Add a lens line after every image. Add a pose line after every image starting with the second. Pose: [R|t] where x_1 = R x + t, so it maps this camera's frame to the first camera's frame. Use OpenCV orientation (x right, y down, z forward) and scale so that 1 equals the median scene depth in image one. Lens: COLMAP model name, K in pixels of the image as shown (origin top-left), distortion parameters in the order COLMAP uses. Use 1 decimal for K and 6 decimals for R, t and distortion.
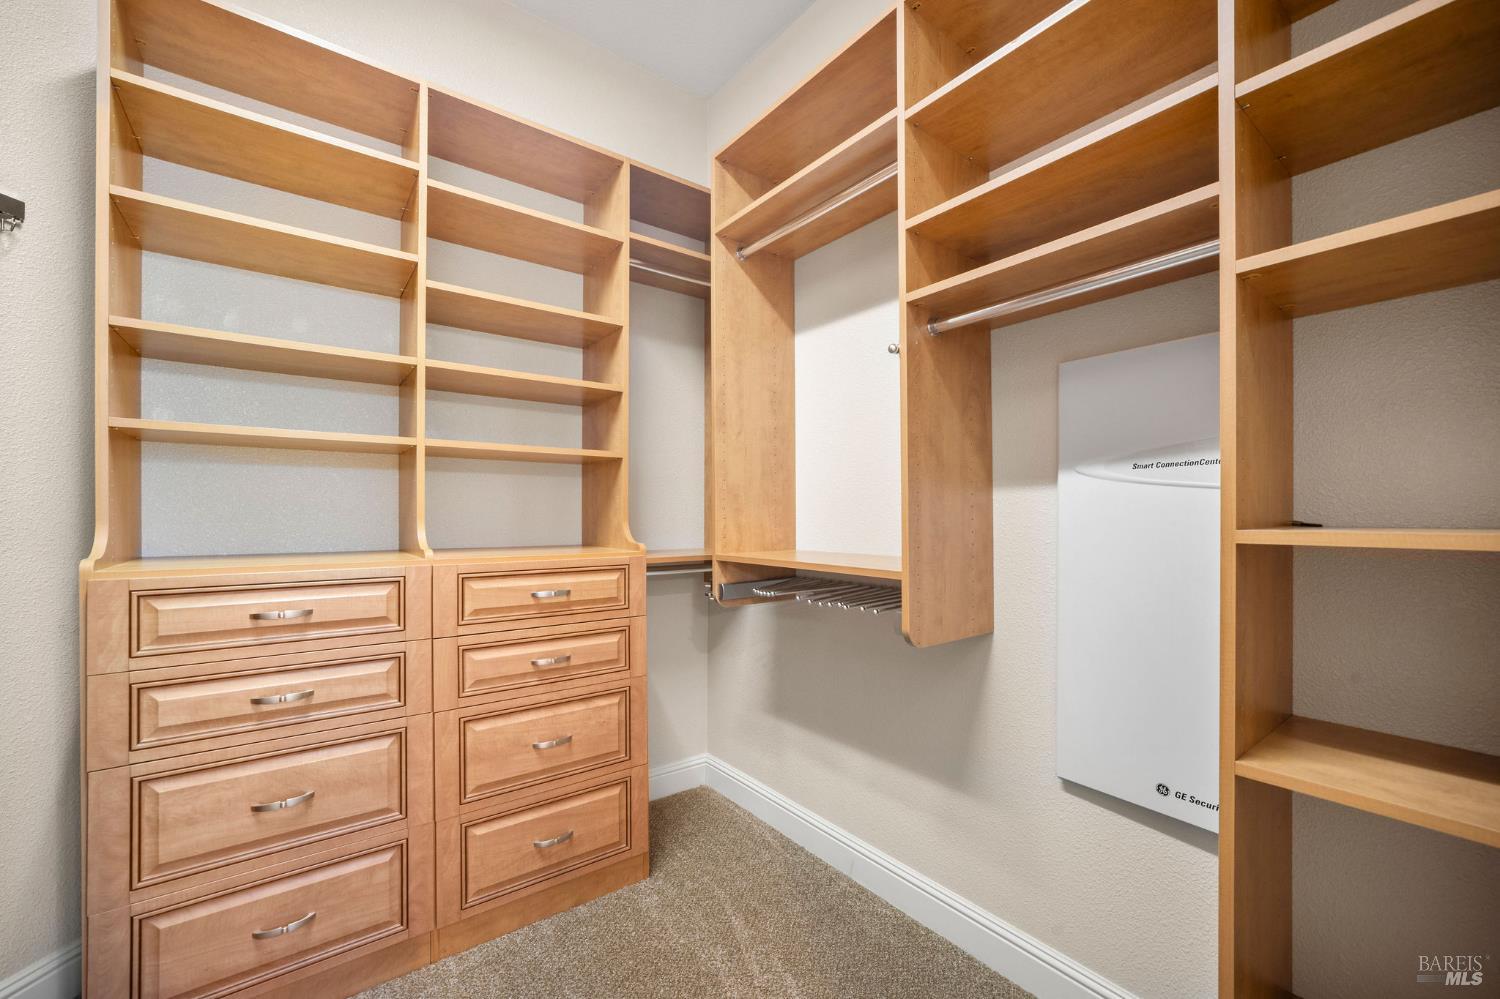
lens RADIAL K [[609.0, 0, 746.8], [0, 609.0, 504.3], [0, 0, 1]] dist [0.025768, 0.003281]
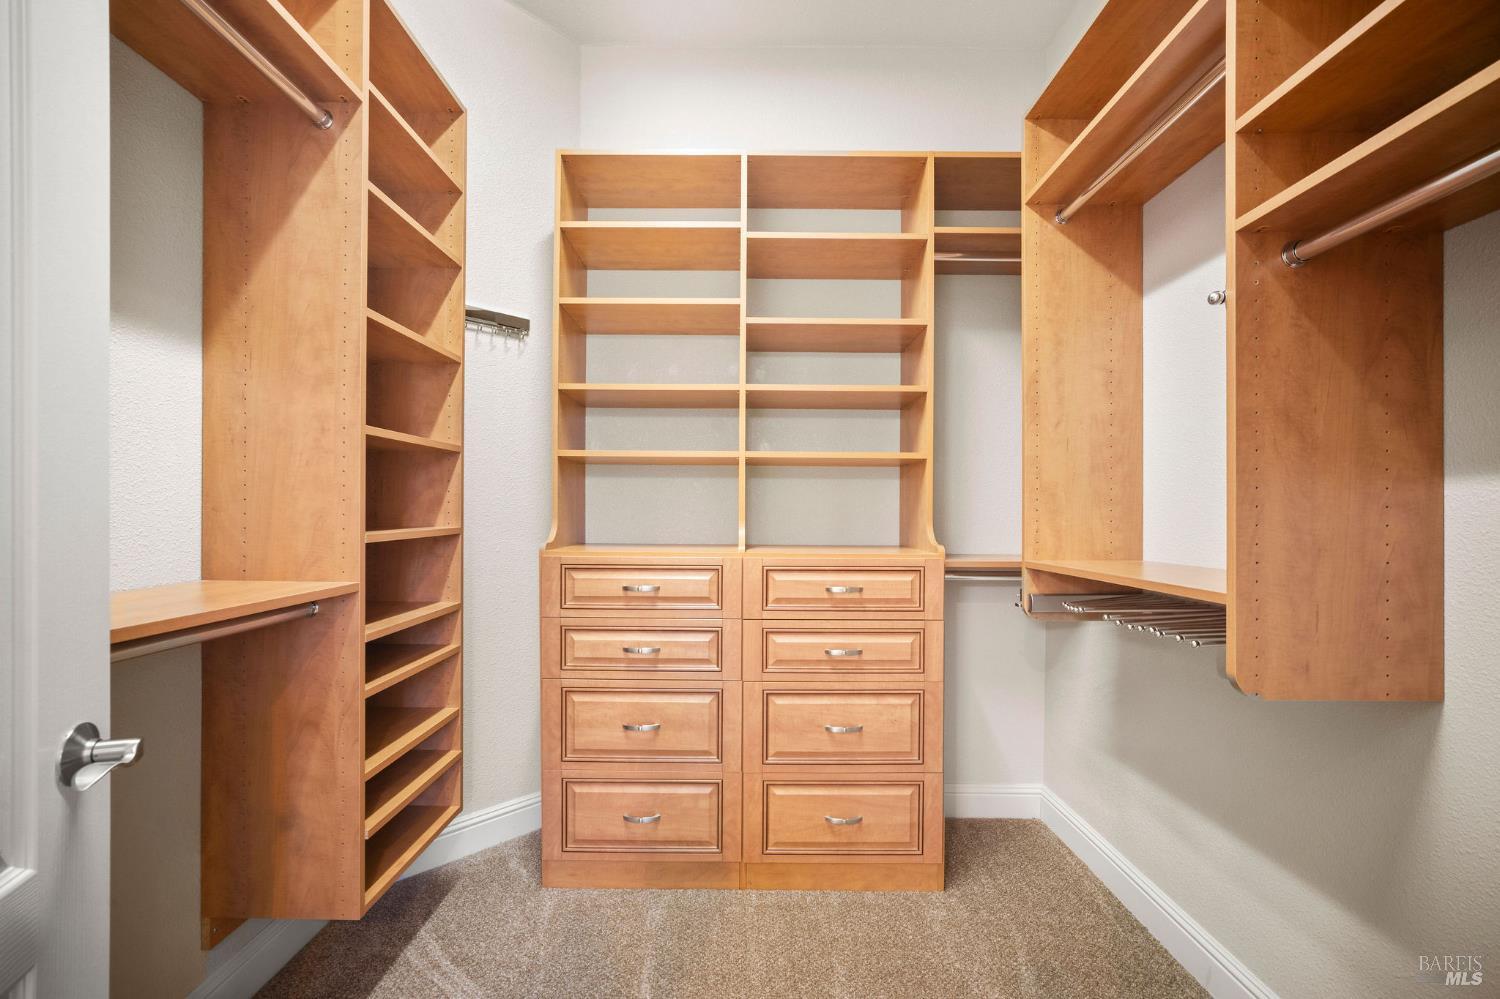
lens RADIAL K [[609.0, 0, 753.0], [0, 609.0, 508.2], [0, 0, 1]] dist [0.025768, 0.003281]
pose [[0.821439, -0.001538, -0.570294, 0.168006], [0.004139, 0.999986, 0.003265, -0.000165], [0.570281, -0.005043, 0.821434, 0.038312]]
